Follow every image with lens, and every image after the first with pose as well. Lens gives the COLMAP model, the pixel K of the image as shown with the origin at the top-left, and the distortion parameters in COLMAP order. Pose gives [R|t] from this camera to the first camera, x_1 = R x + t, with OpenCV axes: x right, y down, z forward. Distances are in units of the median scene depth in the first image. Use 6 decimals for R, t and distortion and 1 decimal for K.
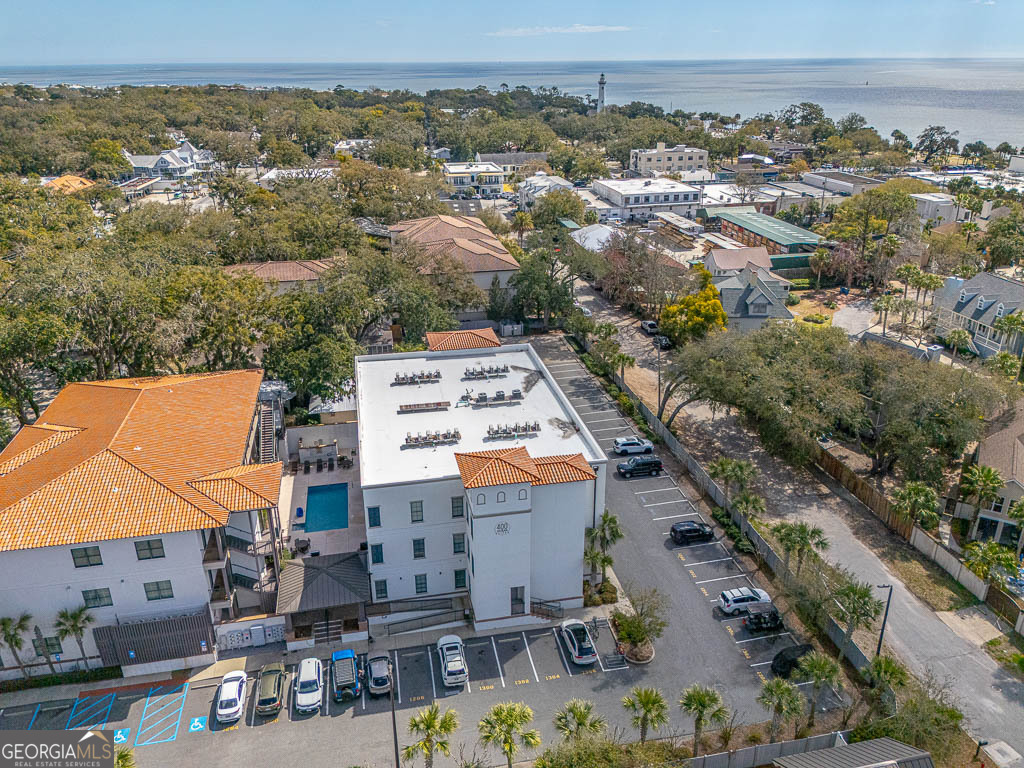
lens RADIAL K [[769.1, 0, 509.5], [0, 769.1, 384.0], [0, 0, 1]] dist [0.067595, -0.094755]
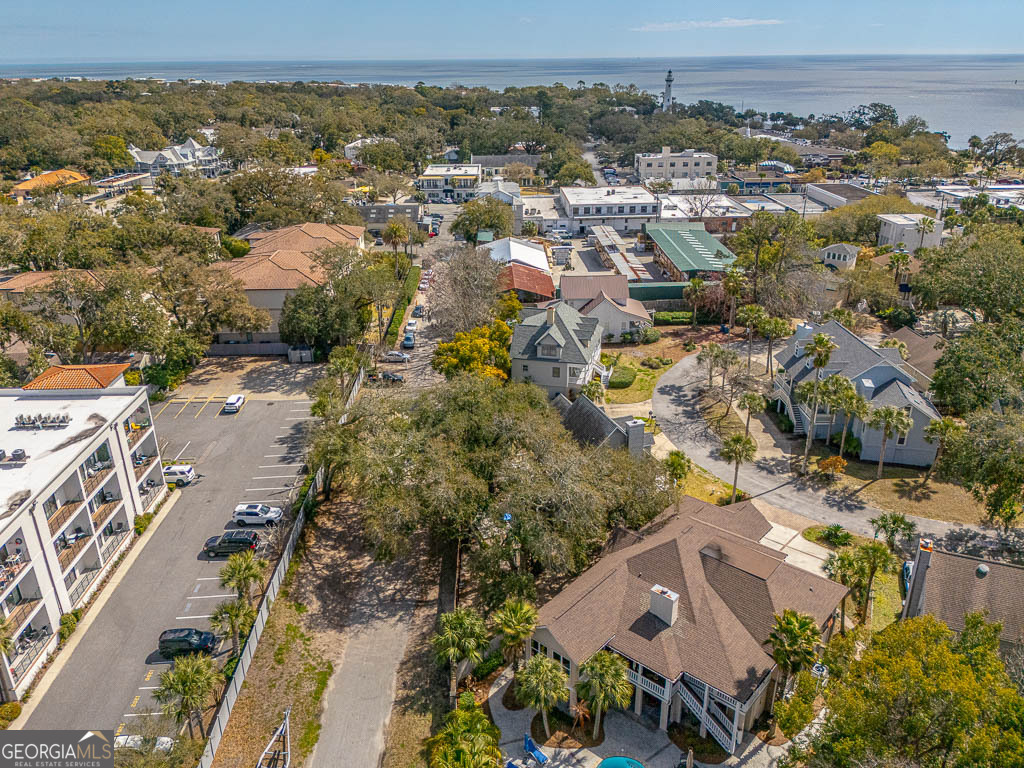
lens RADIAL K [[769.1, 0, 509.5], [0, 769.1, 384.0], [0, 0, 1]] dist [0.067595, -0.094755]
pose [[0.985992, 0.063057, -0.154415, 0.229643], [-0.062389, 0.998010, 0.009173, -0.036361], [0.154686, 0.000589, 0.987964, 0.084205]]
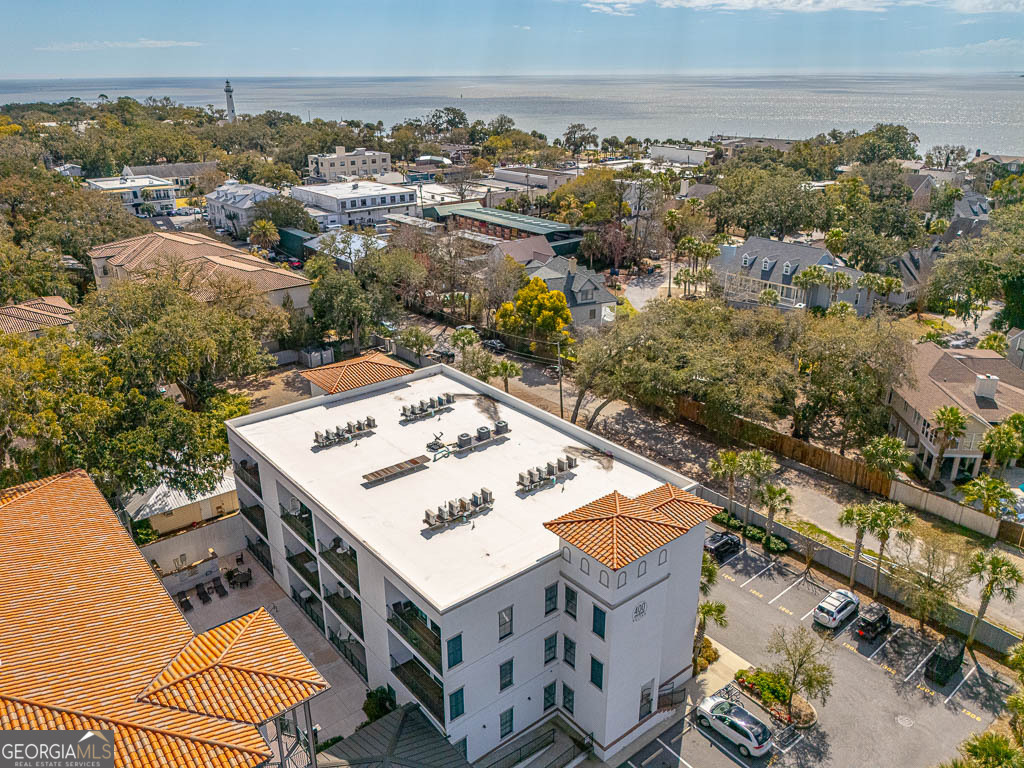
lens RADIAL K [[770.6, 0, 508.8], [0, 770.6, 390.8], [0, 0, 1]] dist [0.054889, -0.077791]
pose [[0.885986, -0.173723, 0.429941, -0.104944], [0.178782, 0.983462, 0.028960, -0.014664], [-0.427861, 0.051207, 0.902393, 0.107476]]
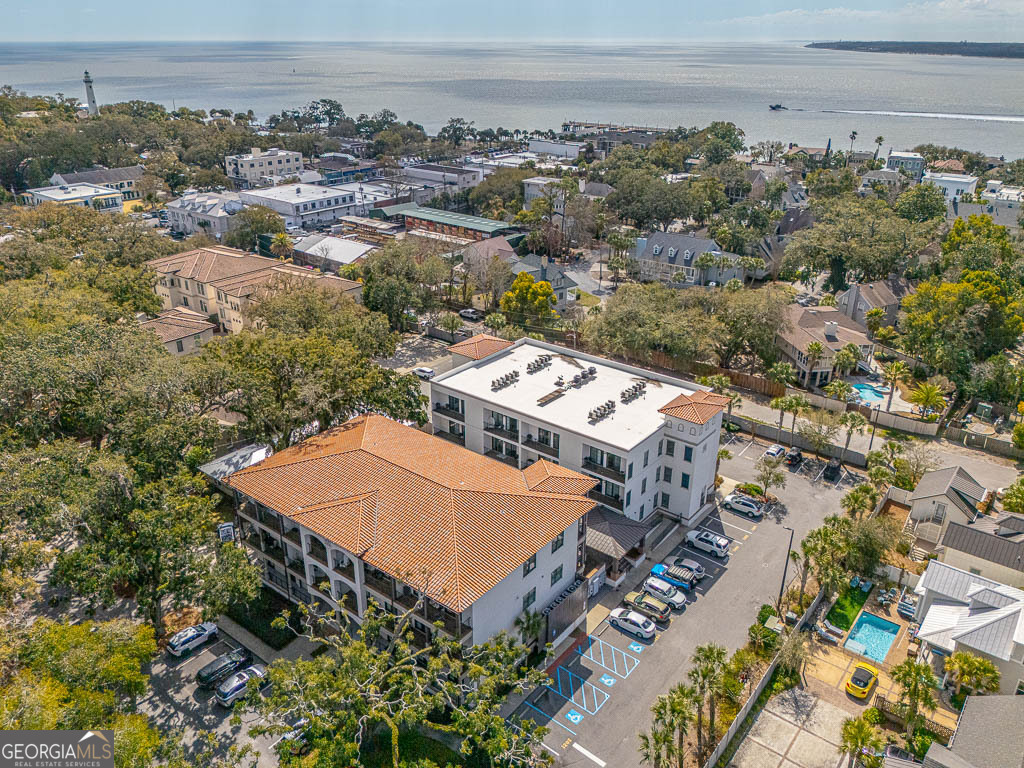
lens RADIAL K [[769.1, 0, 509.5], [0, 769.1, 384.0], [0, 0, 1]] dist [0.067595, -0.094755]
pose [[0.766219, -0.253328, 0.590536, -0.305908], [0.242181, 0.965087, 0.099774, -0.044985], [-0.595194, 0.066567, 0.800820, 0.009806]]
